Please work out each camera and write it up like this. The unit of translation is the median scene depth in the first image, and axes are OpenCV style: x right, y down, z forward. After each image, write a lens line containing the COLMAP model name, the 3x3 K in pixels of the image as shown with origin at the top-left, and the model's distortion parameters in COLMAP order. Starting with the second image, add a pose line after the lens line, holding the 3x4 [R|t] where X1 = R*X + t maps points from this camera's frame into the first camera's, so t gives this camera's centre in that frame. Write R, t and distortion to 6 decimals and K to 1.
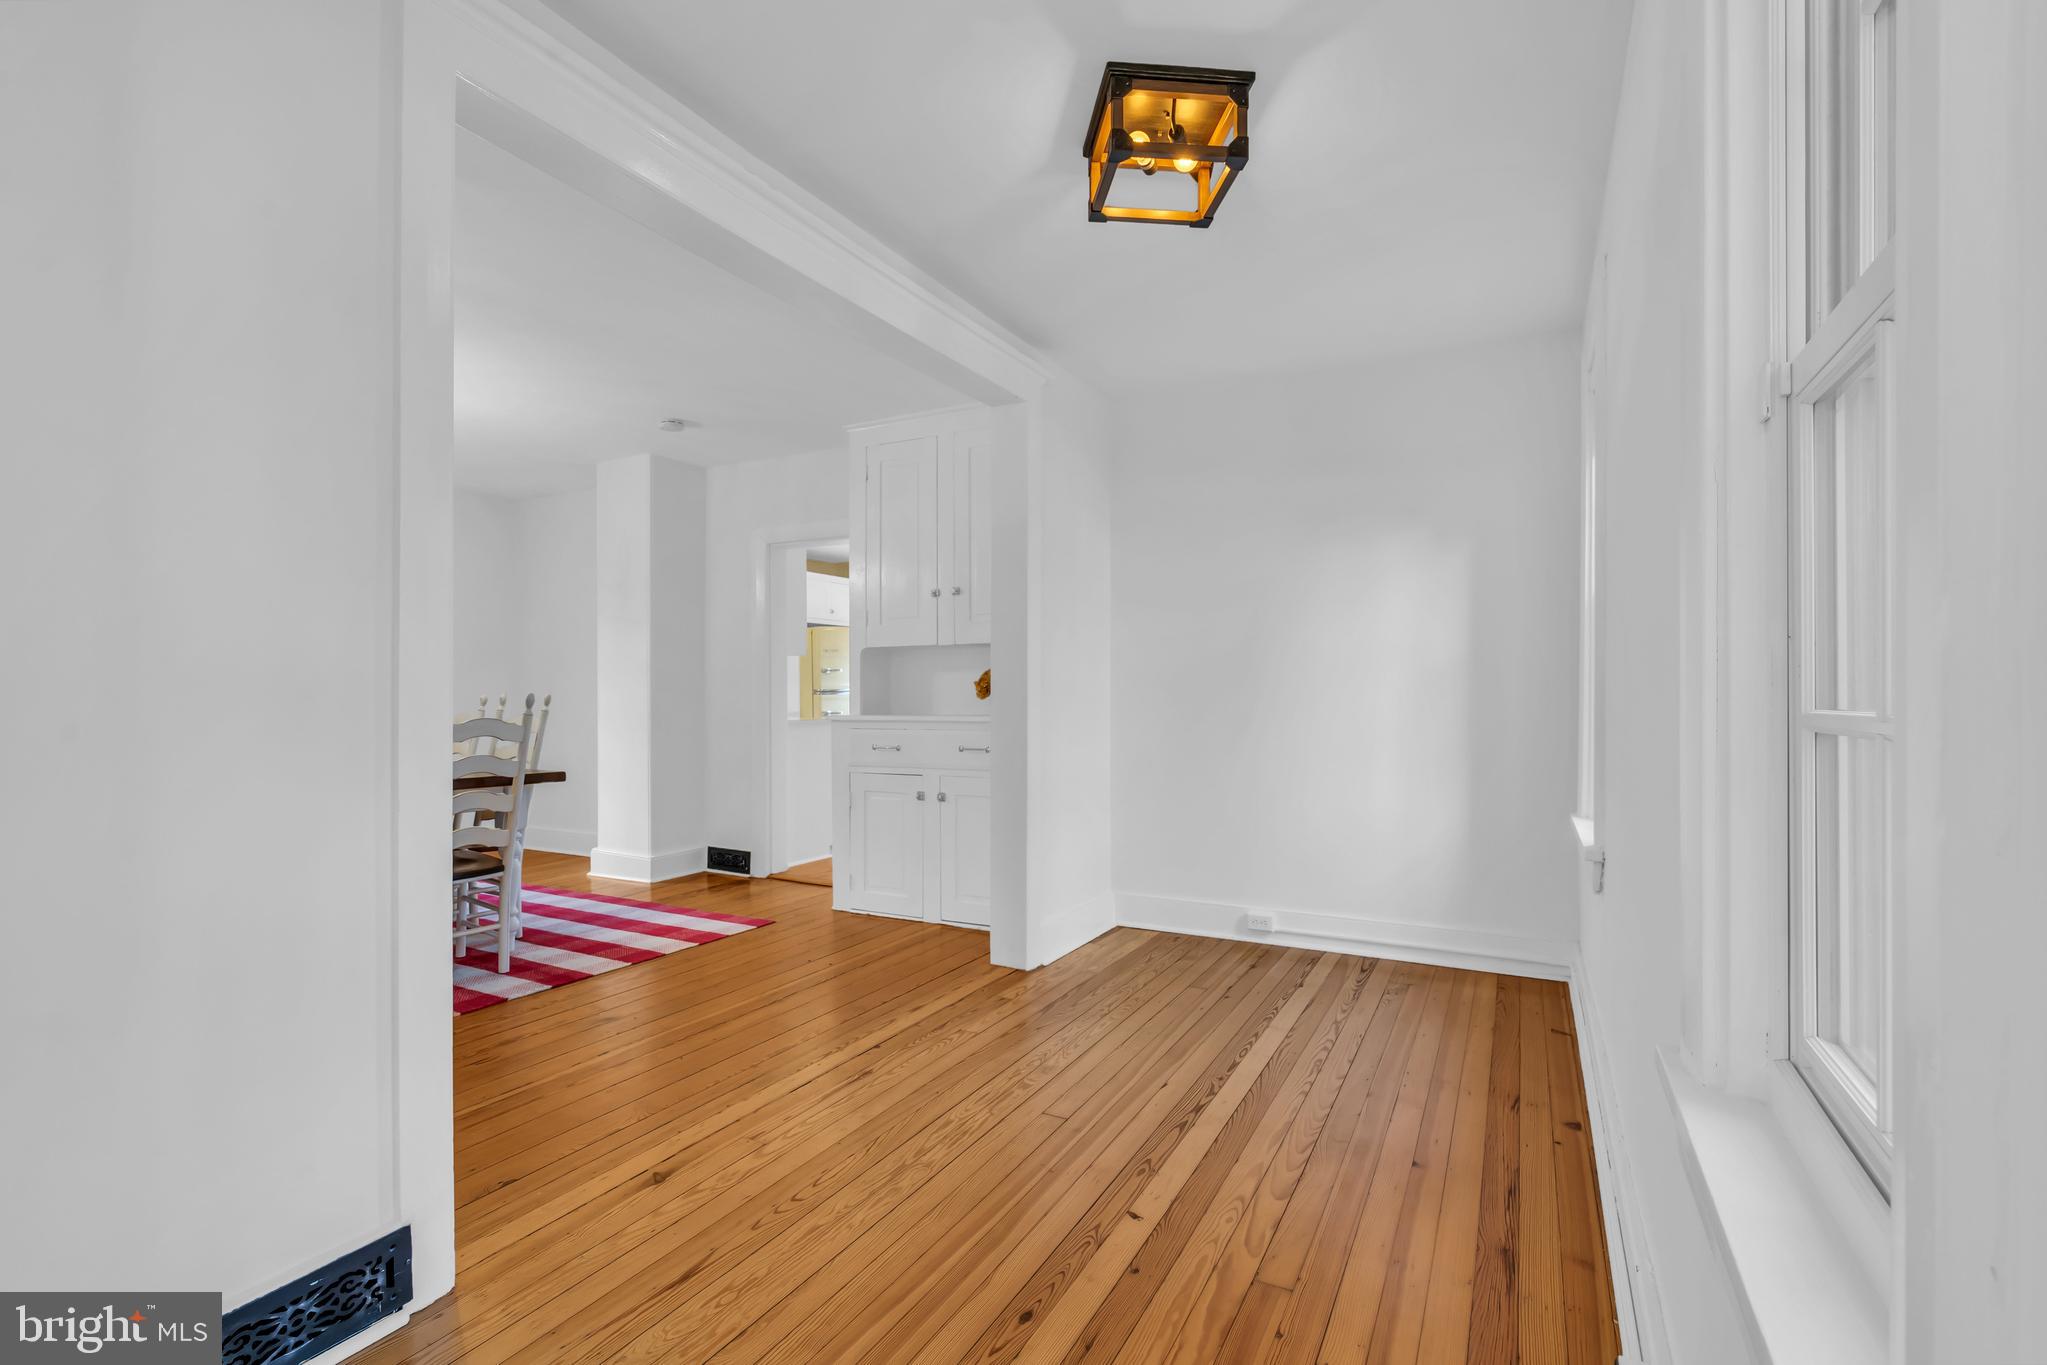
lens RADIAL K [[927.4, 0, 1007.6], [0, 927.4, 691.2], [0, 0, 1]] dist [-0.000605, 0.000265]
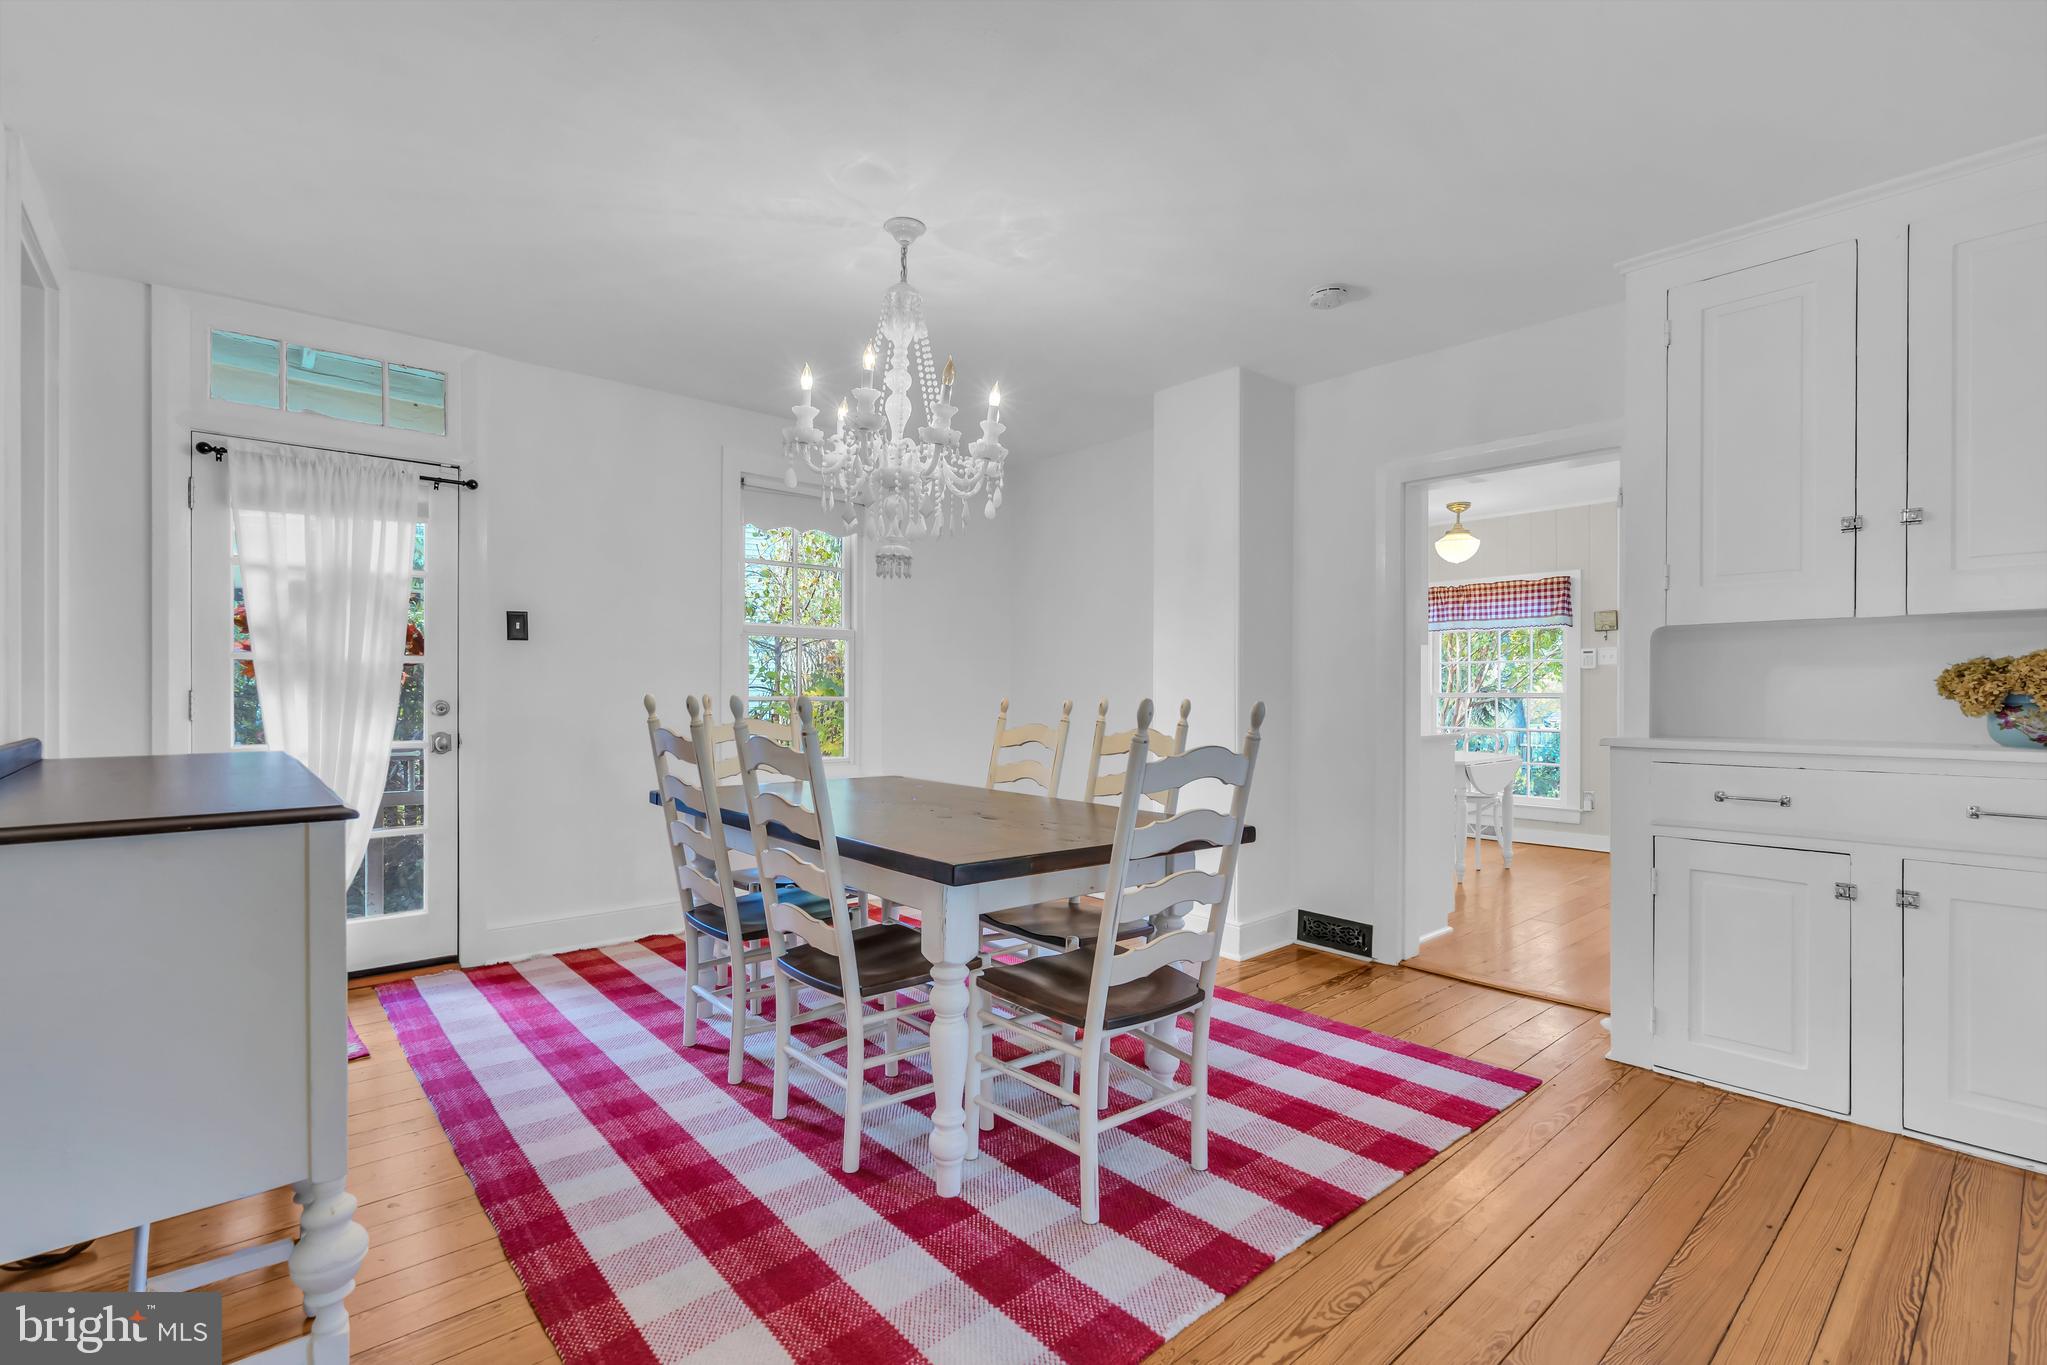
lens RADIAL K [[927.5, 0, 1026.8], [0, 927.5, 689.8], [0, 0, 1]] dist [-0.000298, 0.000164]
pose [[0.945654, 0.006707, -0.325105, -0.345206], [-0.006653, 0.999977, 0.001277, -0.003848], [0.325106, 0.000955, 0.945677, 0.296118]]
